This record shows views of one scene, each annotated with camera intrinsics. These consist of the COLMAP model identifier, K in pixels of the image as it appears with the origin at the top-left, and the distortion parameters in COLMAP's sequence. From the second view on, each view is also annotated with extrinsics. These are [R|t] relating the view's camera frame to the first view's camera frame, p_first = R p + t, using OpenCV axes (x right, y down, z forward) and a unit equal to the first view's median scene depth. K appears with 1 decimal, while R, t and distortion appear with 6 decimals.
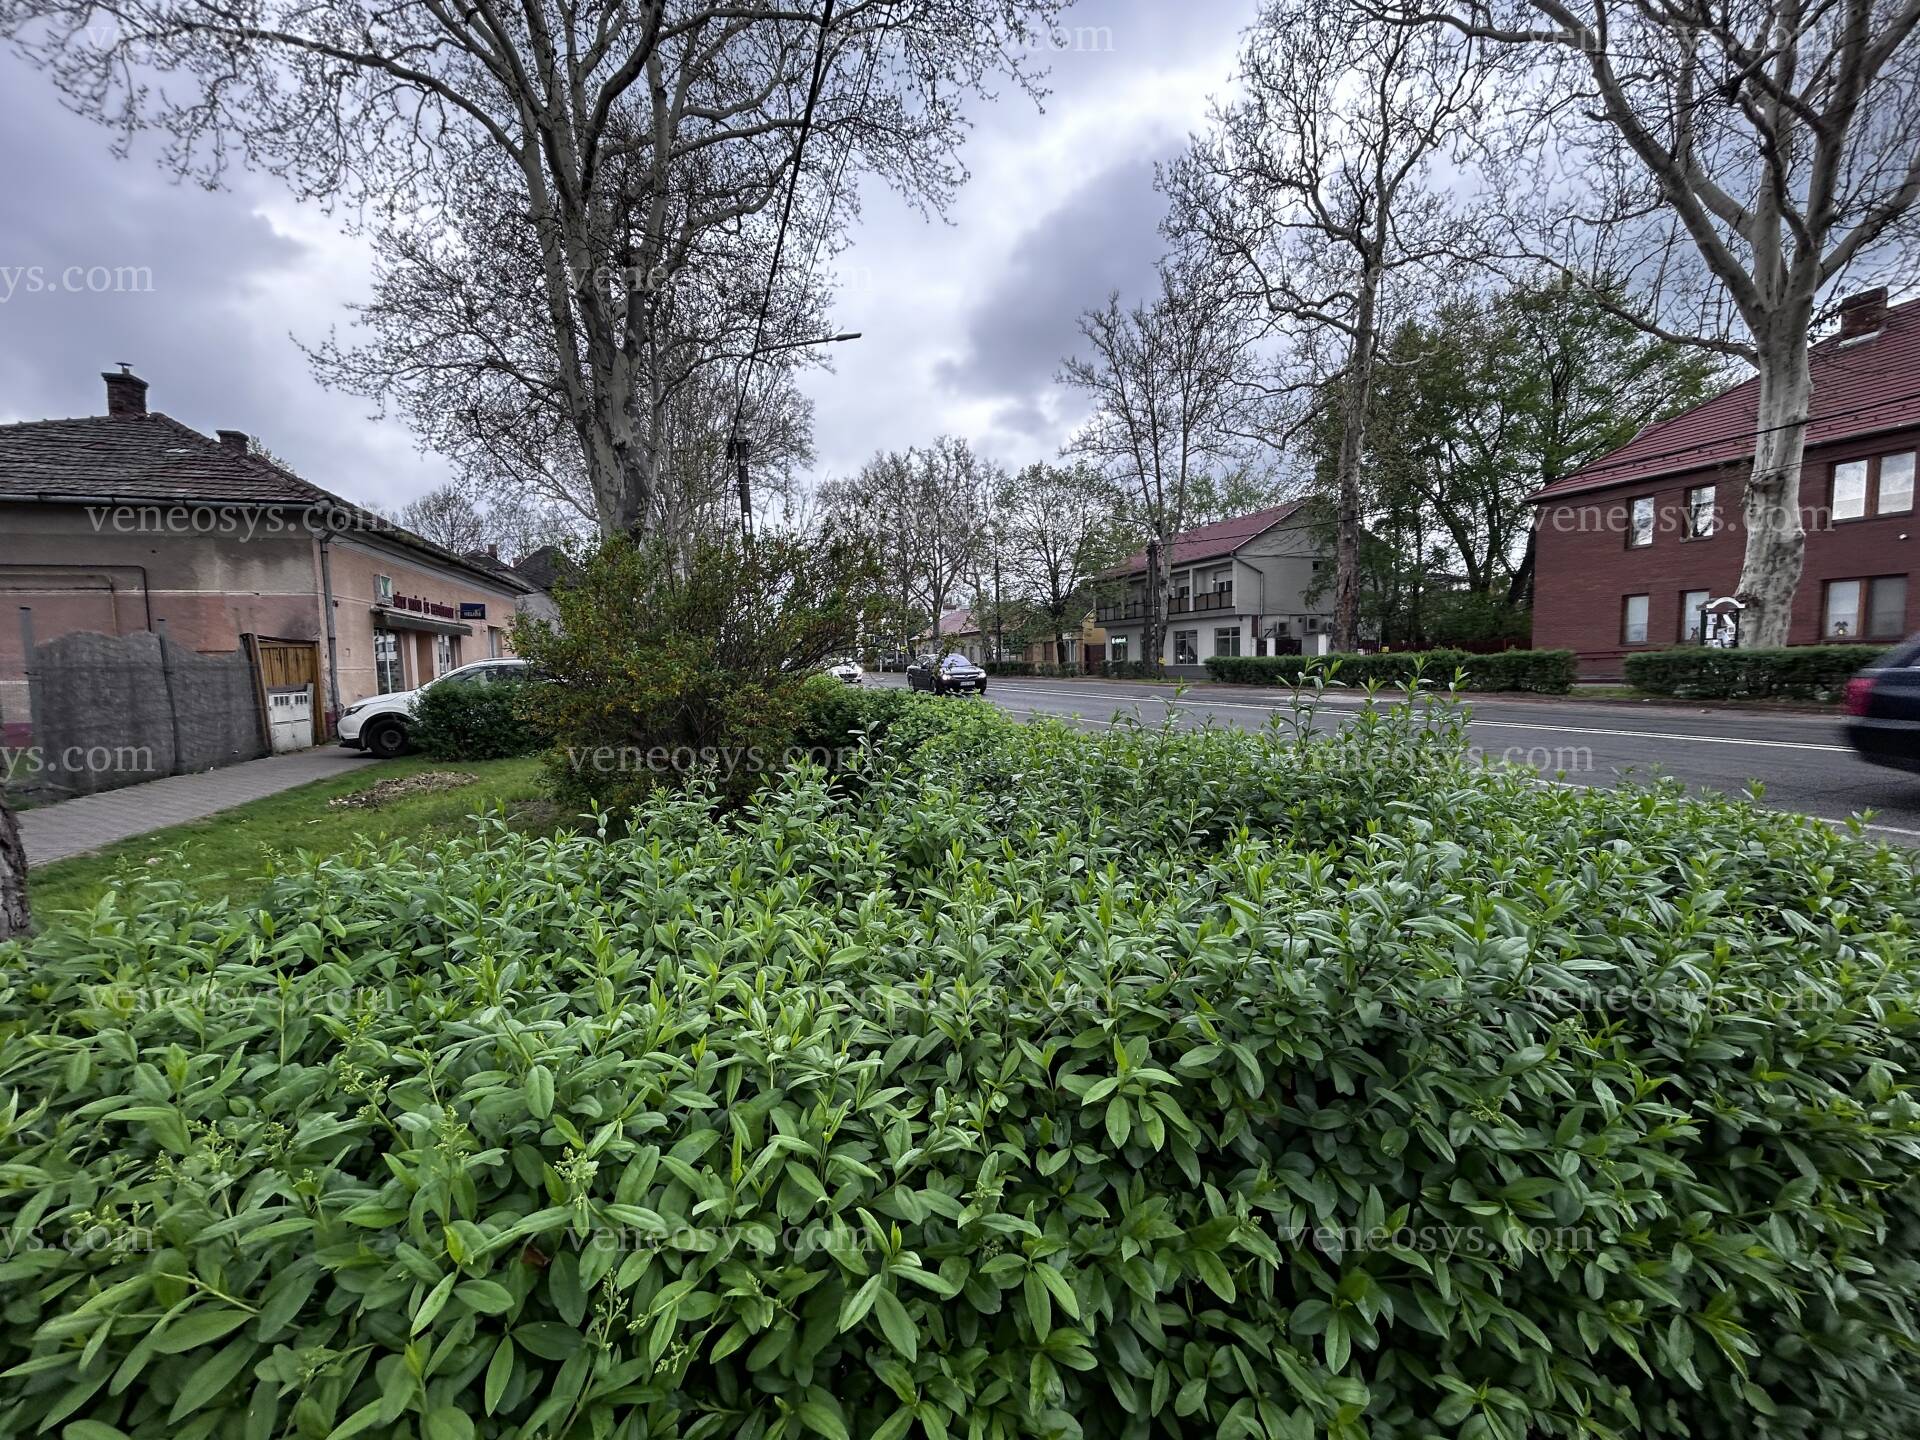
lens RADIAL K [[782.3, 0, 952.9], [0, 782.3, 715.1], [0, 0, 1]] dist [0.001285, 0.000477]
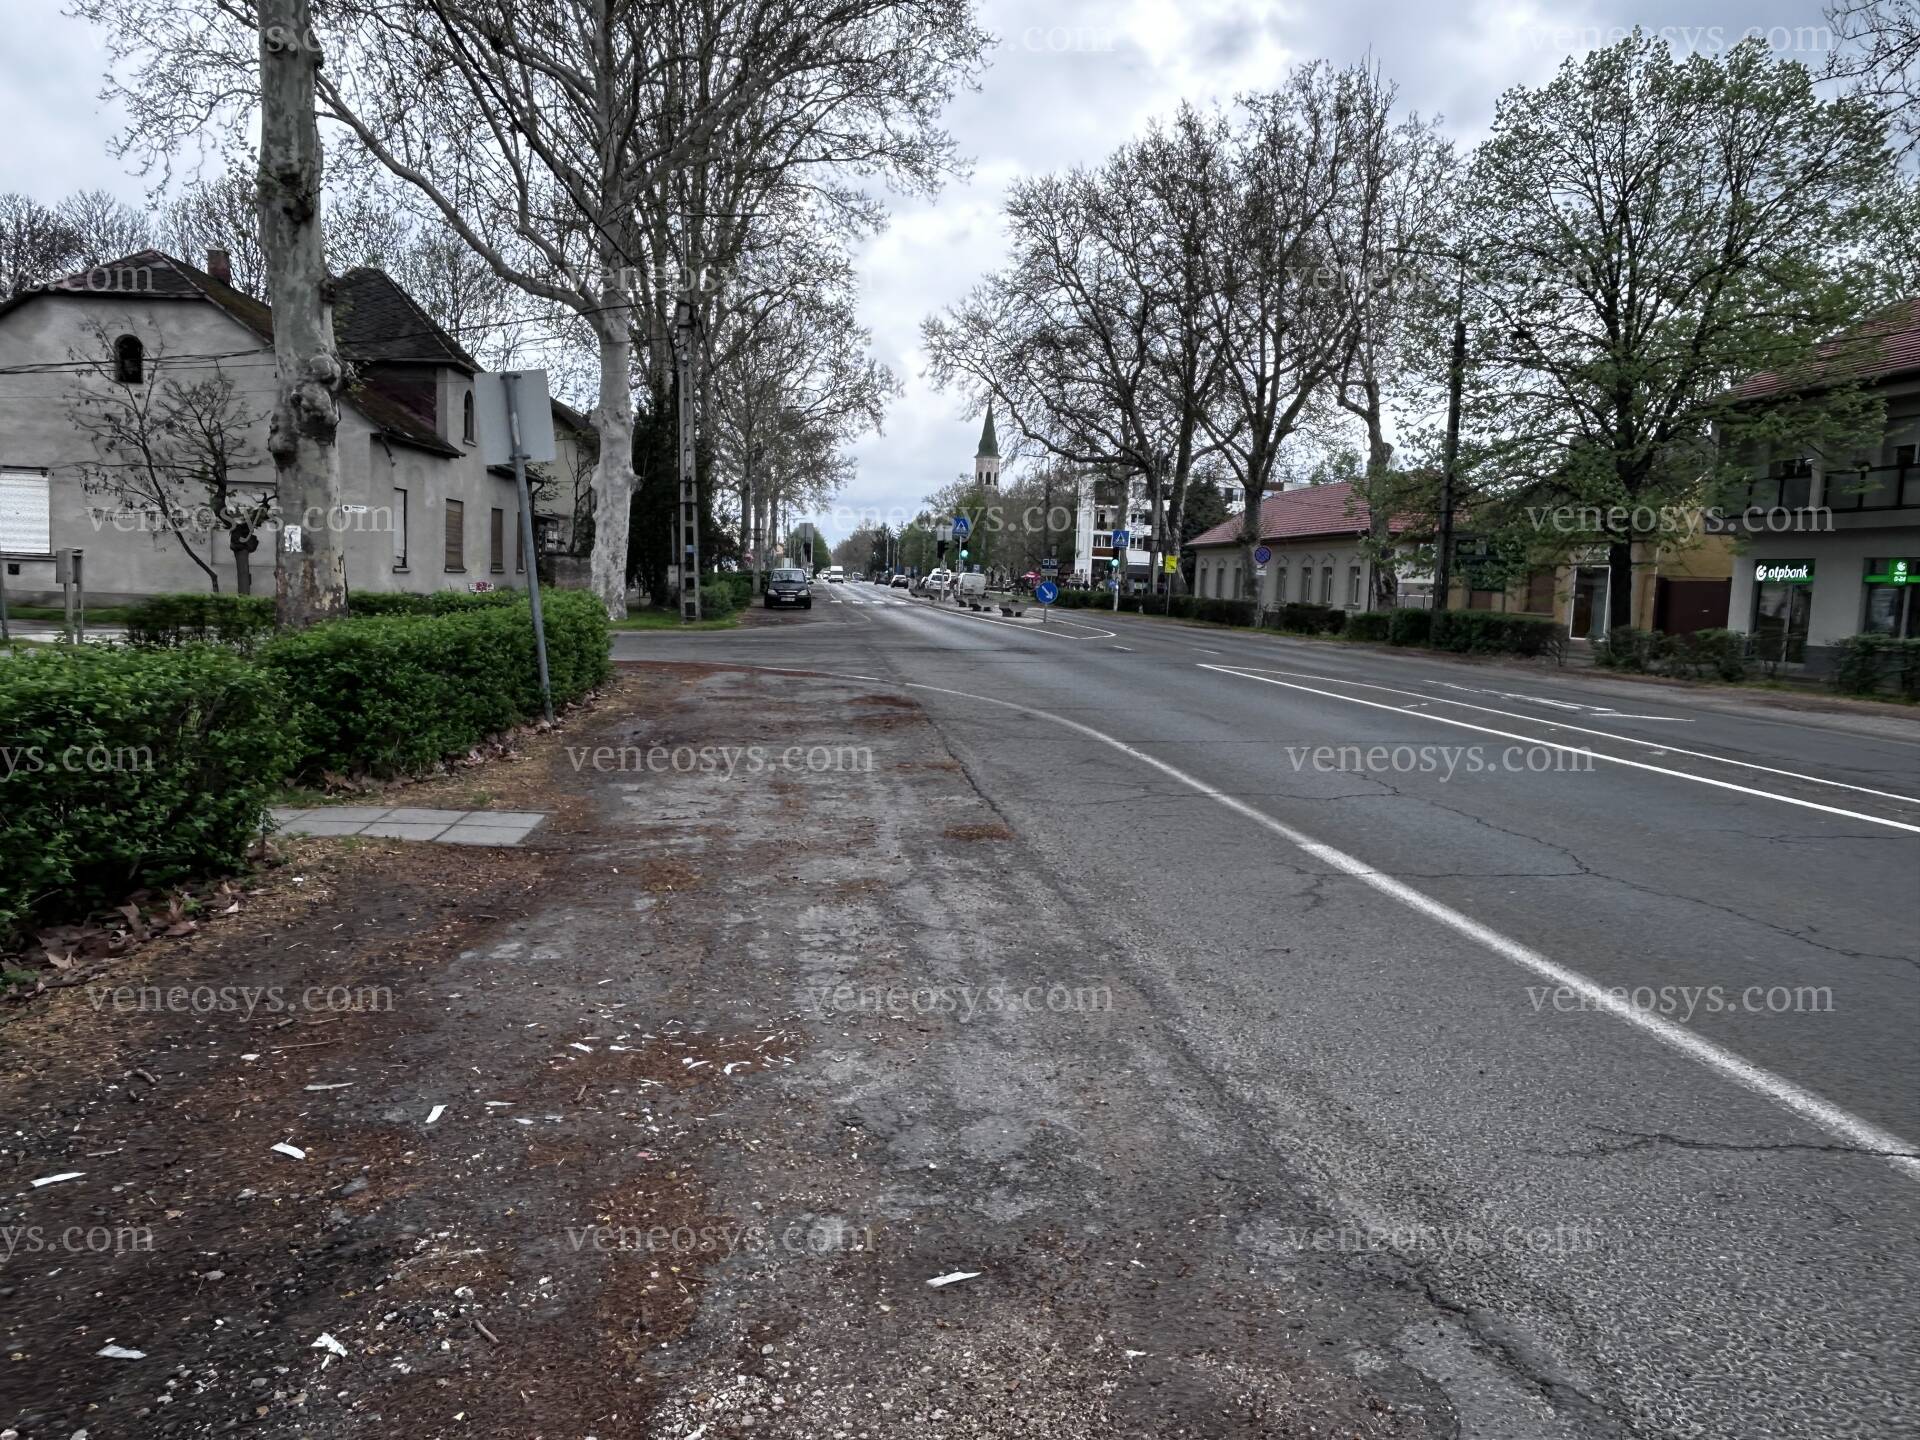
lens RADIAL K [[1385.7, 0, 950.4], [0, 1385.7, 754.4], [0, 0, 1]] dist [0.002609, -0.000523]
pose [[0.974425, 0.090996, -0.205464, -0.027738], [-0.080200, 0.994954, 0.060292, -0.029209], [0.209914, -0.042272, 0.976806, 0.415213]]
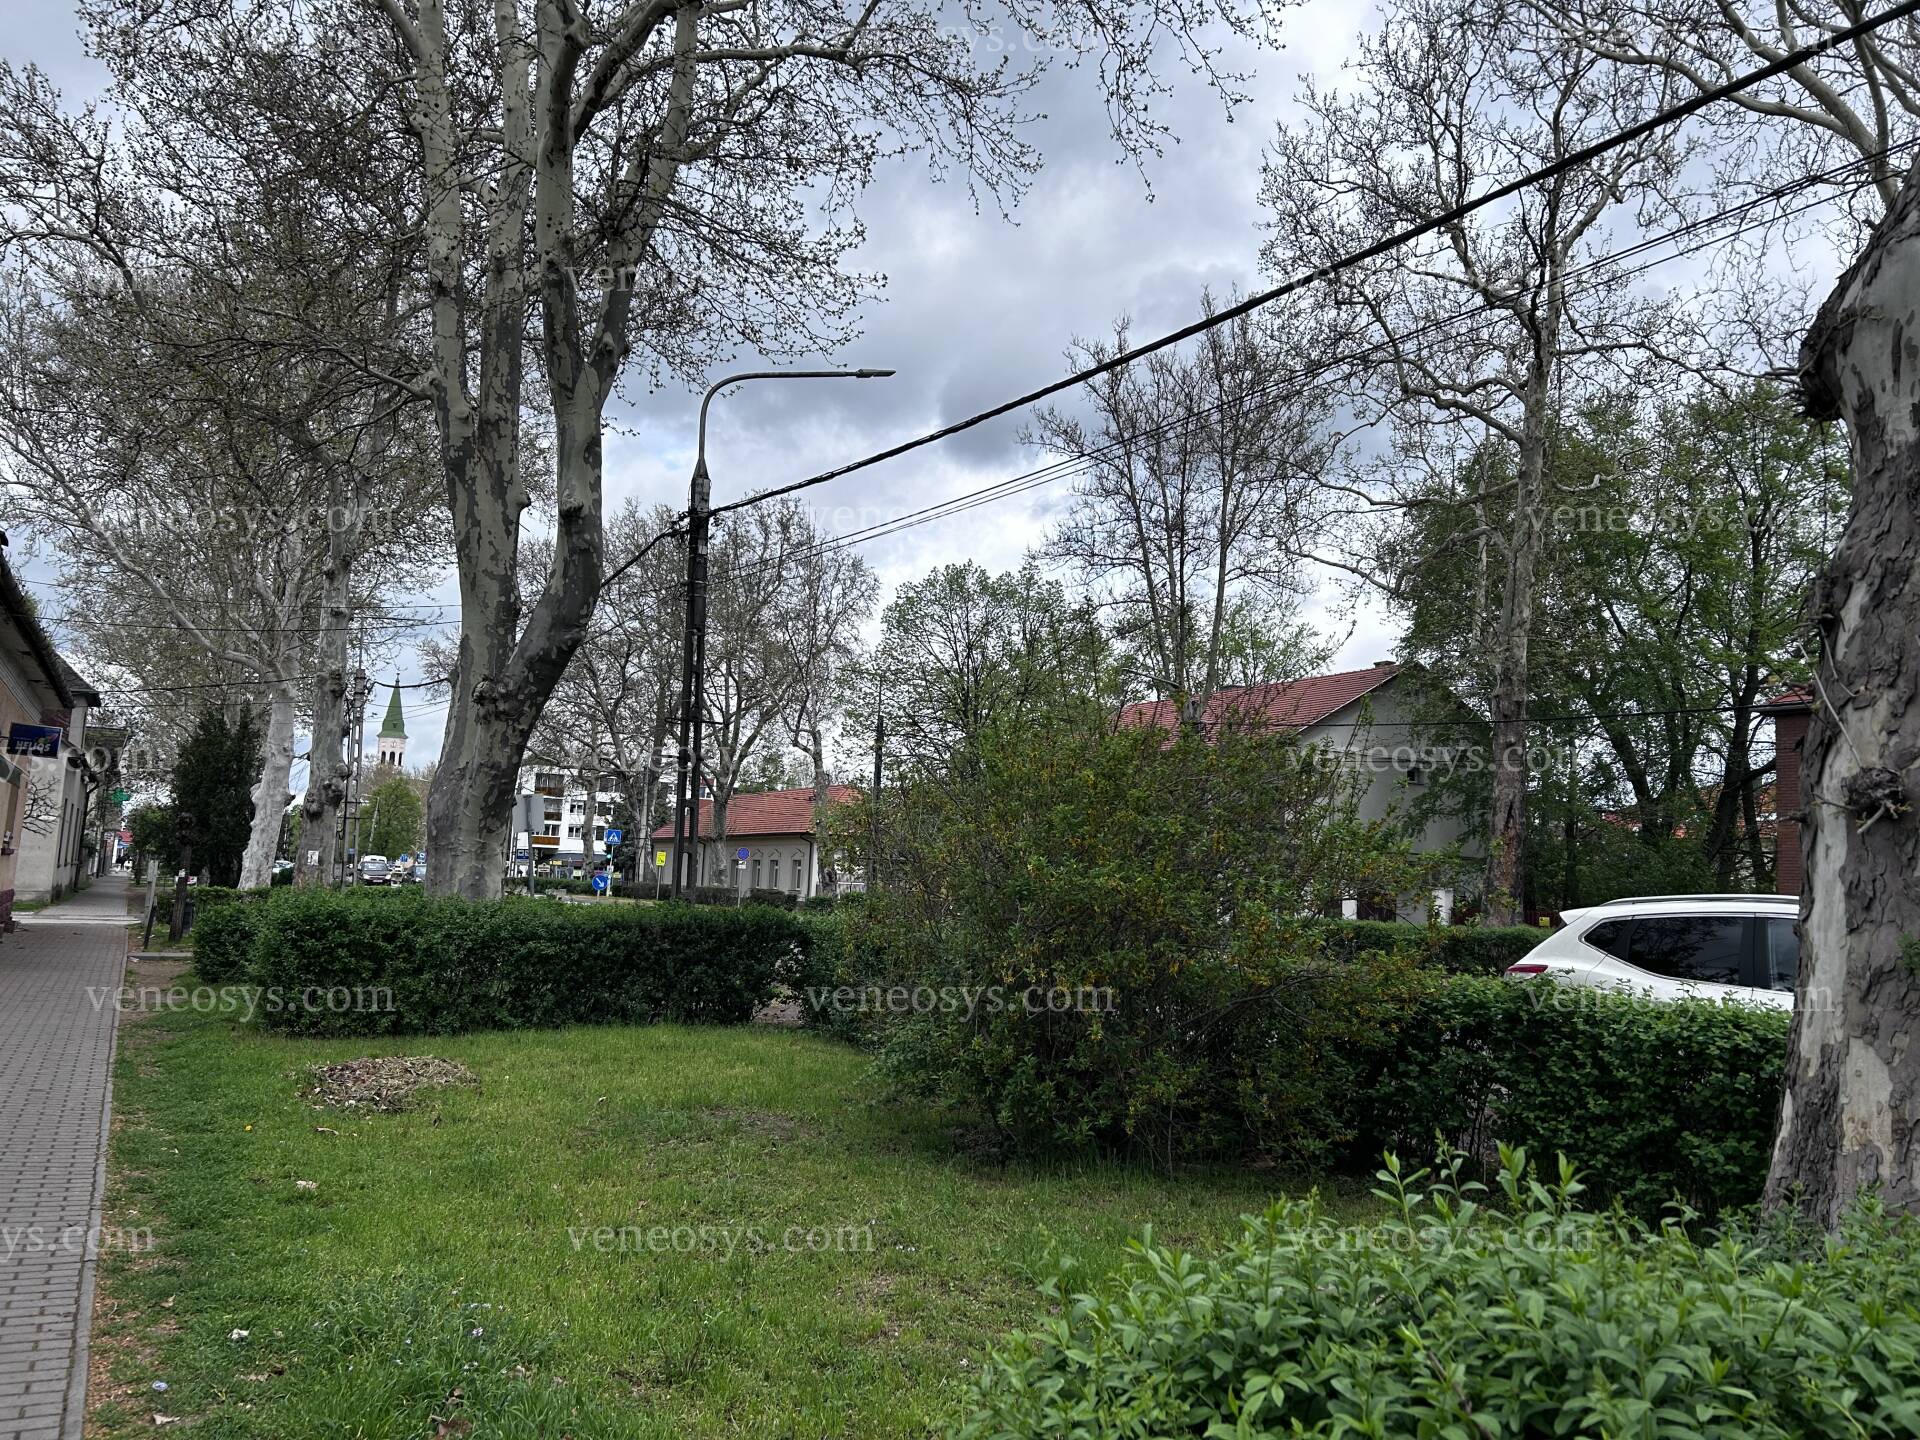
lens RADIAL K [[1449.3, 0, 960.0], [0, 1449.3, 720.0], [0, 0, 1]] dist [0.044018, -0.004670]
pose [[0.977707, 0.089981, 0.189716, -0.109985], [-0.053217, 0.980213, -0.190657, 0.004504], [-0.203118, 0.176310, 0.963150, -0.039774]]
